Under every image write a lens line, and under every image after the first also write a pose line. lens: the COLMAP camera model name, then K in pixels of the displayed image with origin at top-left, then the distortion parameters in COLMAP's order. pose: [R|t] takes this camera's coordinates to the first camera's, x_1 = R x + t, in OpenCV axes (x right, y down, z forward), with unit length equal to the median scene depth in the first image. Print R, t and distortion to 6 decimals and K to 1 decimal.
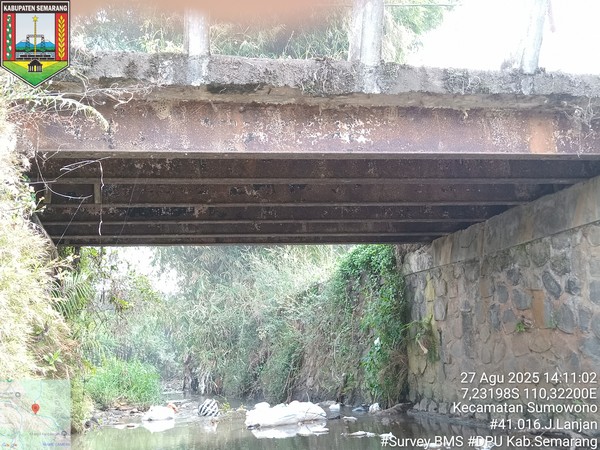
lens RADIAL K [[643.0, 0, 300.0], [0, 643.0, 225.0], [0, 0, 1]] dist [0.123003, -0.345461]
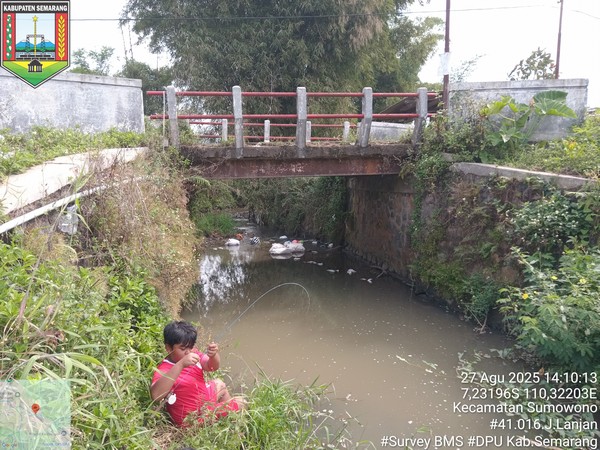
lens RADIAL K [[445.4, 0, 300.0], [0, 445.4, 225.0], [0, 0, 1]] dist [0.034577, -0.081361]
pose [[0.996004, 0.055958, -0.069599, 0.148567], [-0.033121, 0.955224, 0.294024, -0.288241], [0.082936, -0.290544, 0.953261, -0.539621]]
